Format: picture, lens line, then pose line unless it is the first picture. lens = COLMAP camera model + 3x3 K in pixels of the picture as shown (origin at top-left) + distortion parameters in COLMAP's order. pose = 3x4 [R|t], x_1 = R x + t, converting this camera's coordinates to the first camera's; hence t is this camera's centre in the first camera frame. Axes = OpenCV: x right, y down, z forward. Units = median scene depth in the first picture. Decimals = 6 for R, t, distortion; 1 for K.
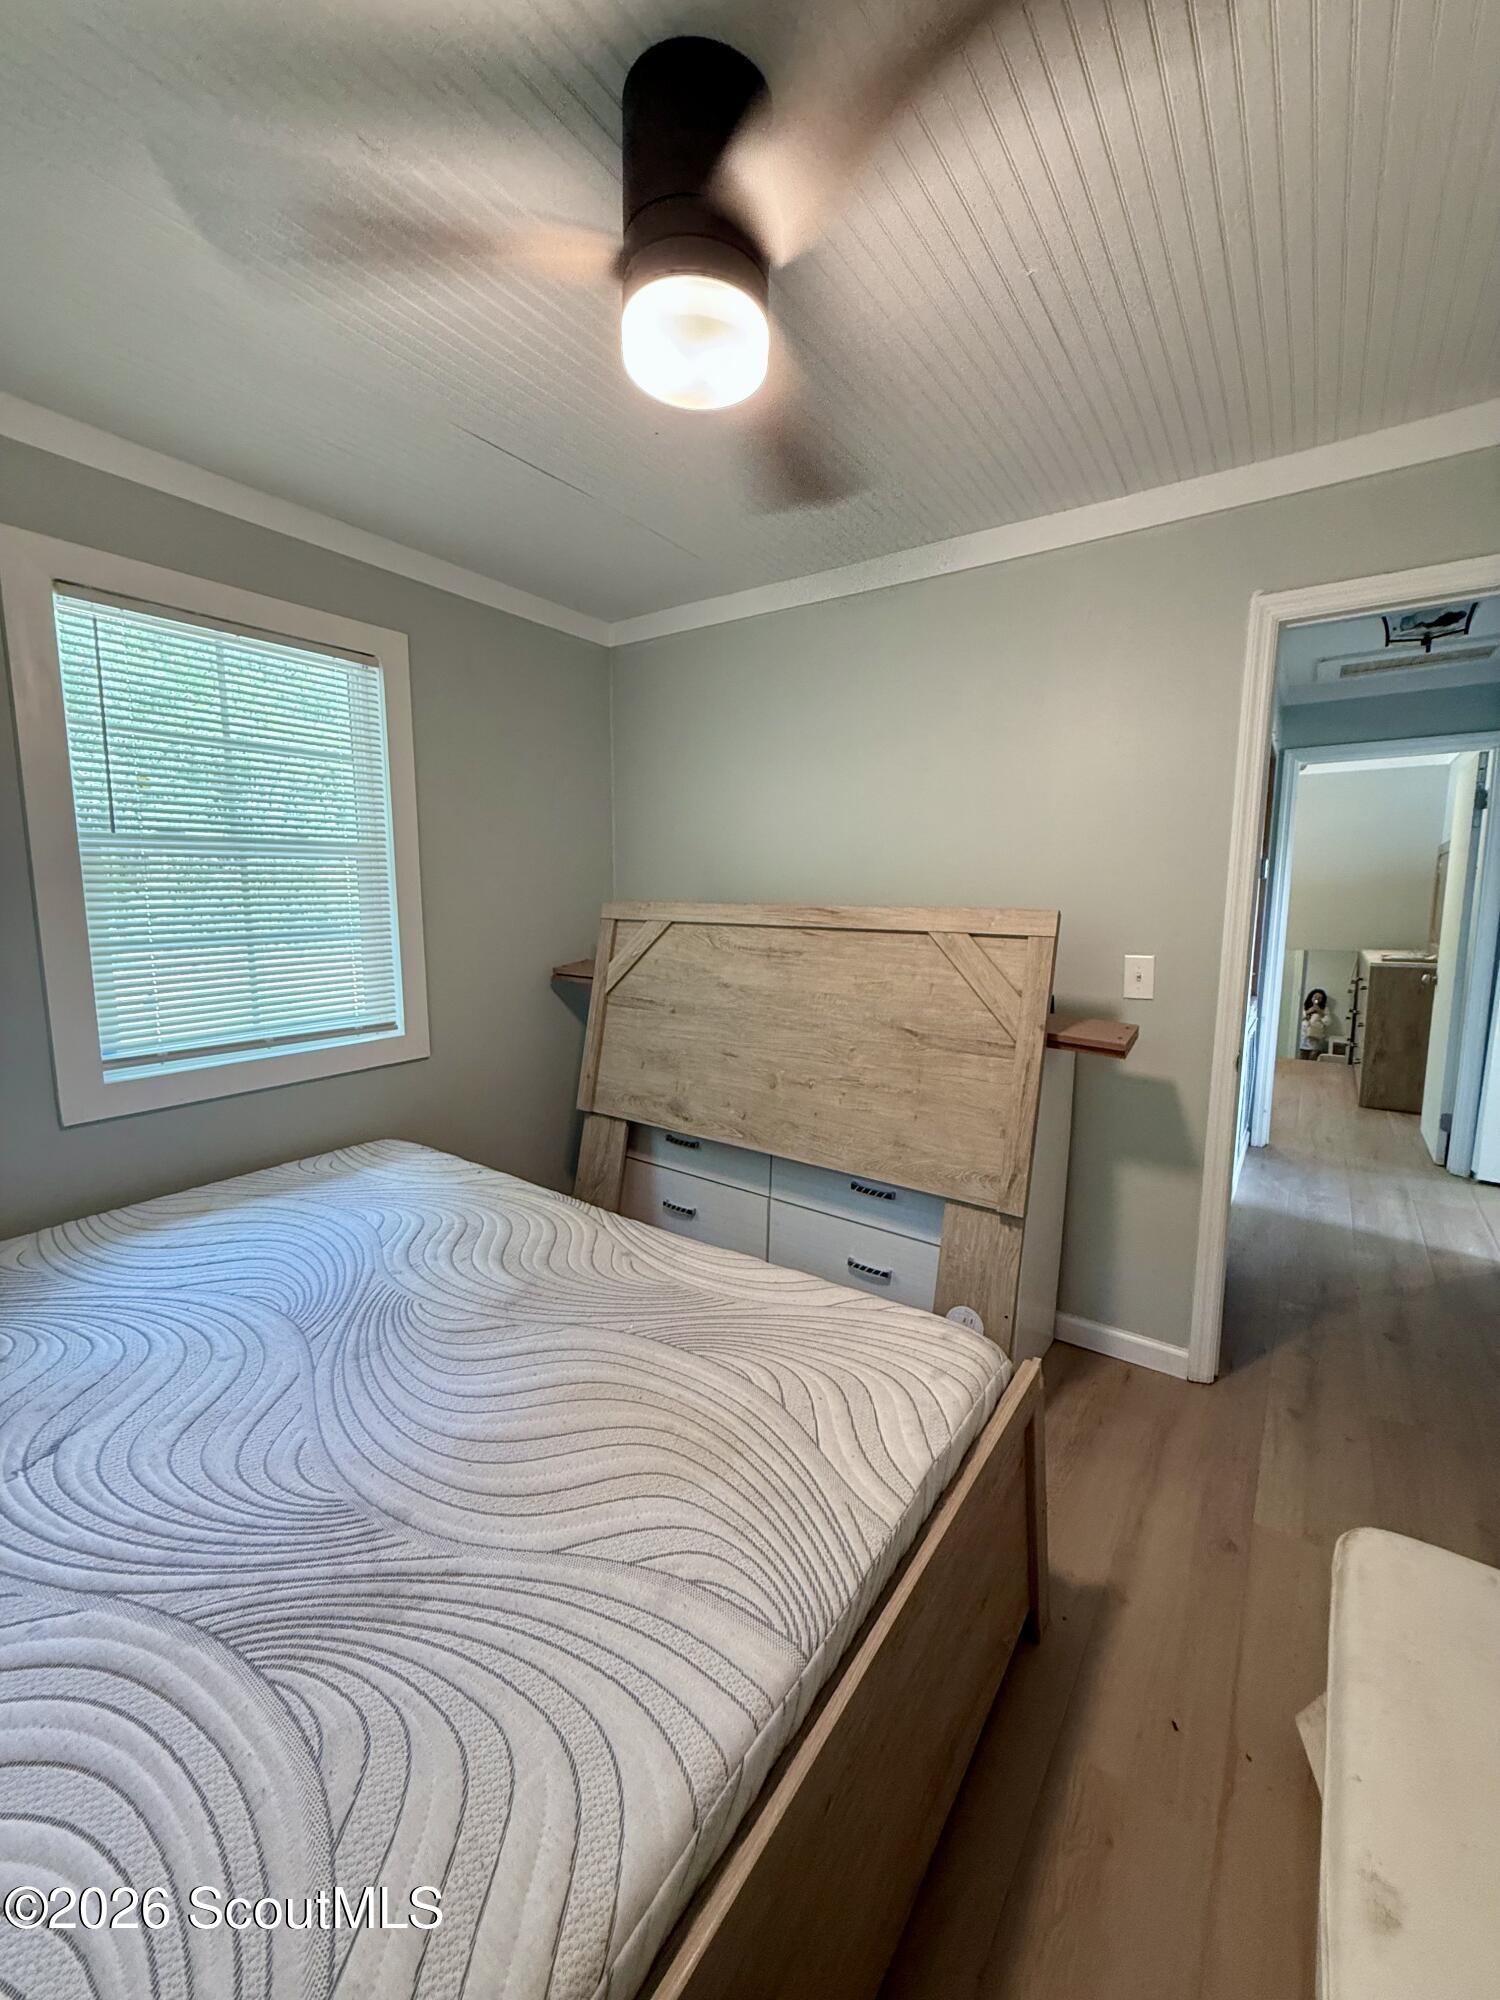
lens RADIAL K [[801.4, 0, 752.1], [0, 801.4, 993.5], [0, 0, 1]] dist [0.000587, -0.000528]
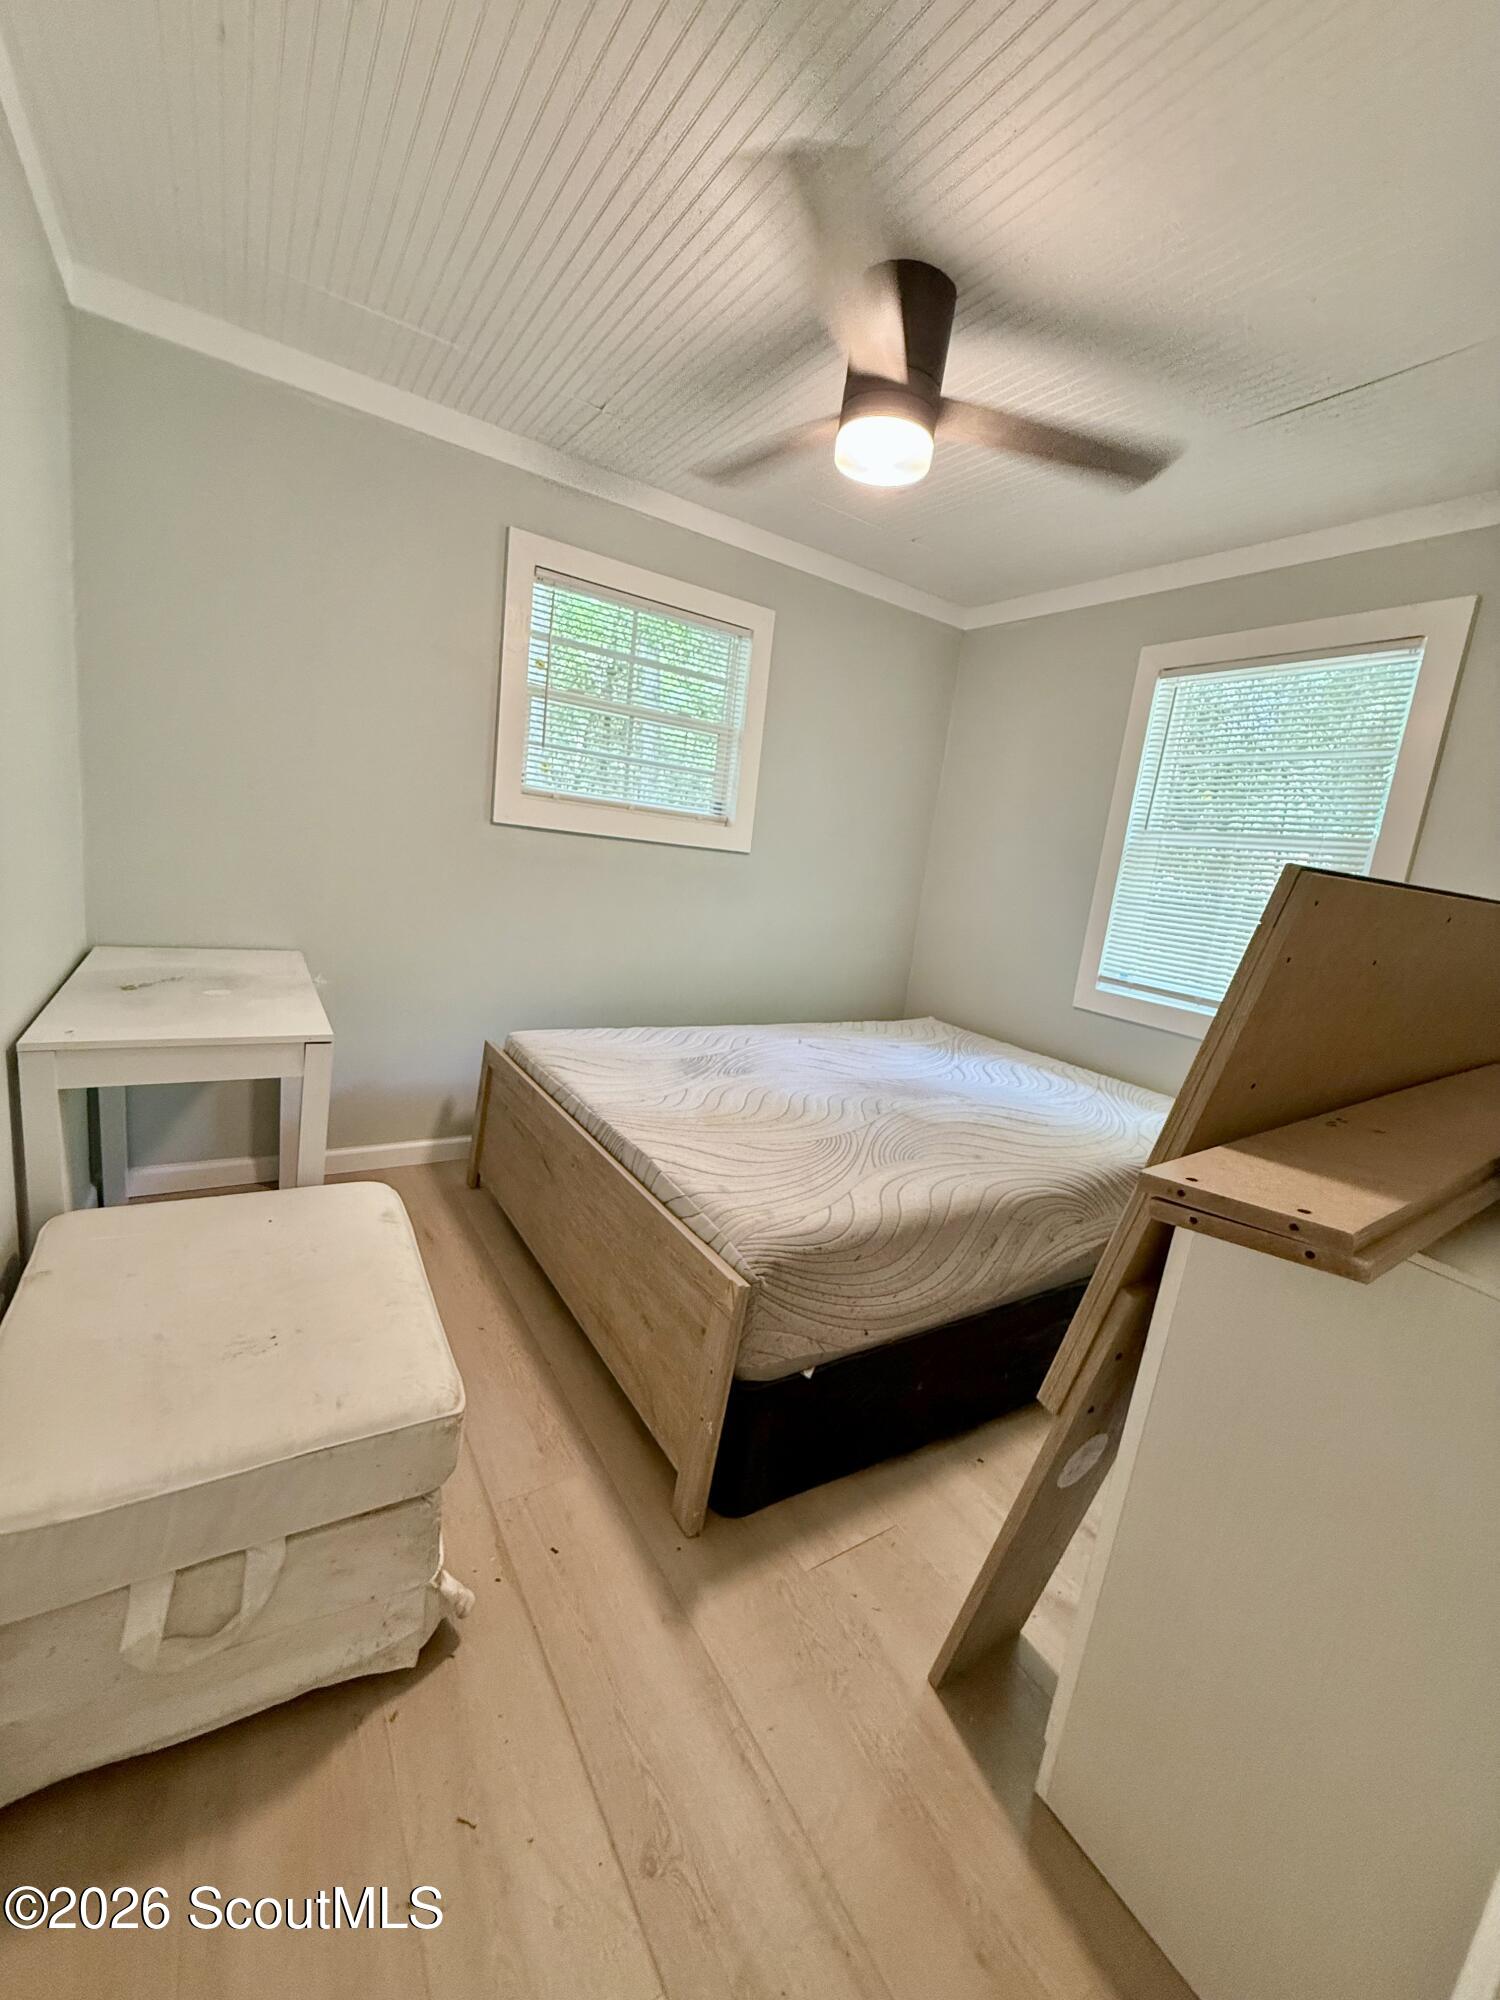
lens RADIAL K [[801.4, 0, 750.8], [0, 801.4, 1002.0], [0, 0, 1]] dist [0.000587, -0.000528]
pose [[-0.375551, 0.126355, -0.918148, 1.122546], [-0.239106, 0.943917, 0.227703, -0.075980], [0.895427, 0.305048, -0.324277, 1.153225]]
